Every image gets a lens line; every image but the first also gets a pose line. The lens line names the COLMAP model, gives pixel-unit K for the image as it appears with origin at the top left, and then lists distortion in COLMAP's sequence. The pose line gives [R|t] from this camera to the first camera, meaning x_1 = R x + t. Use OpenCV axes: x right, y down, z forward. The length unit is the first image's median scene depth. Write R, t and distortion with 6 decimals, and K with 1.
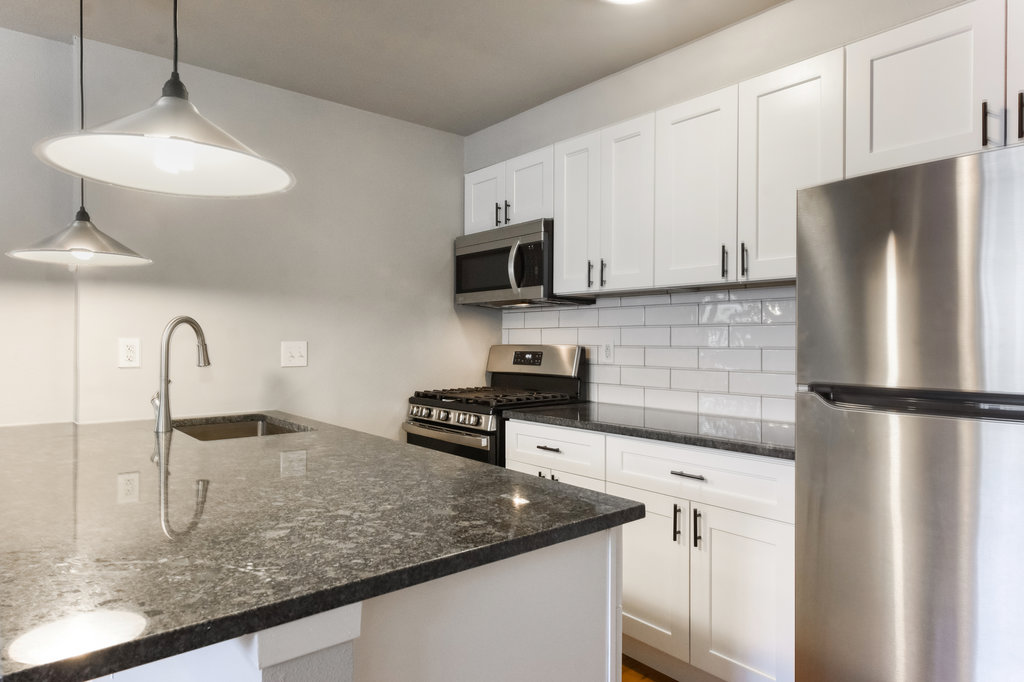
lens RADIAL K [[617.2, 0, 512.0], [0, 617.2, 341.0], [0, 0, 1]] dist [0.018706, 0.000146]
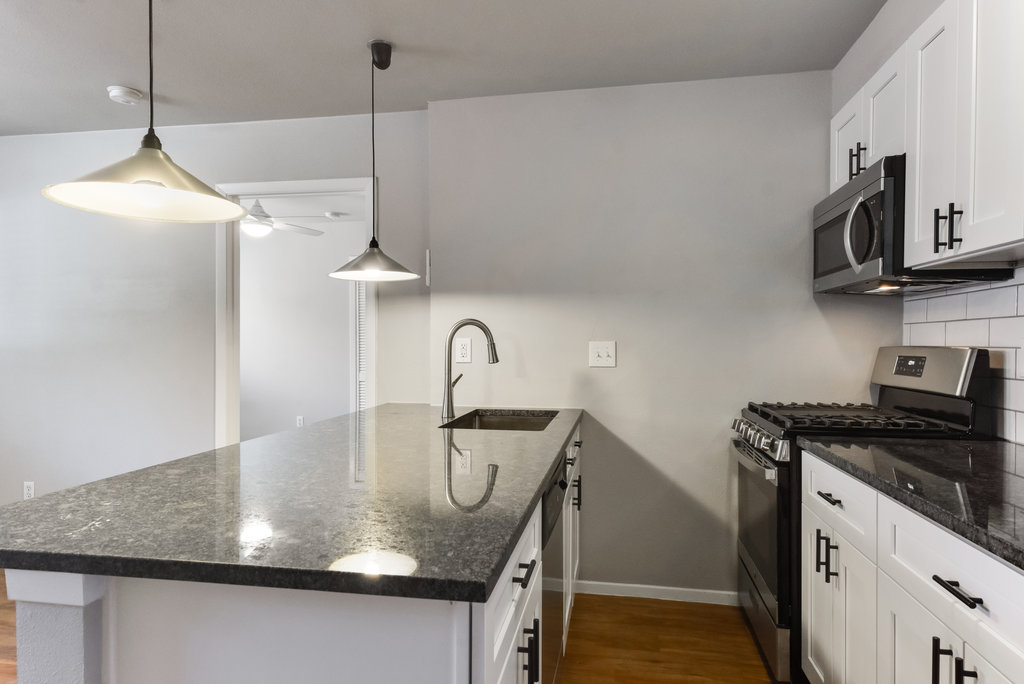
lens RADIAL K [[622.1, 0, 510.4], [0, 622.1, 344.9], [0, 0, 1]] dist [0.017602, 0.000162]
pose [[0.641068, 0.002113, -0.767481, 0.307578], [-0.000256, 0.999997, 0.002540, 0.003761], [0.767484, -0.001432, 0.641067, 0.245876]]
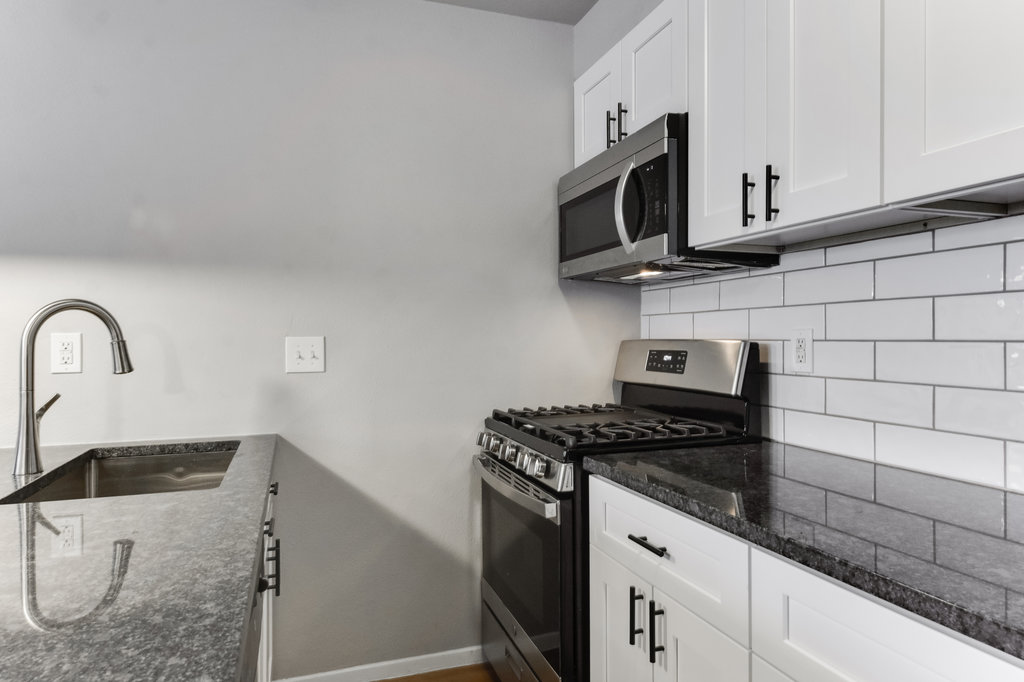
lens RADIAL K [[630.7, 0, 515.4], [0, 630.7, 337.2], [0, 0, 1]] dist [0.005641, 0.000183]
pose [[0.935580, -0.007269, -0.353039, 0.120112], [0.007829, 0.999969, 0.000157, 0.003355], [0.353027, -0.002911, 0.935609, 0.405986]]
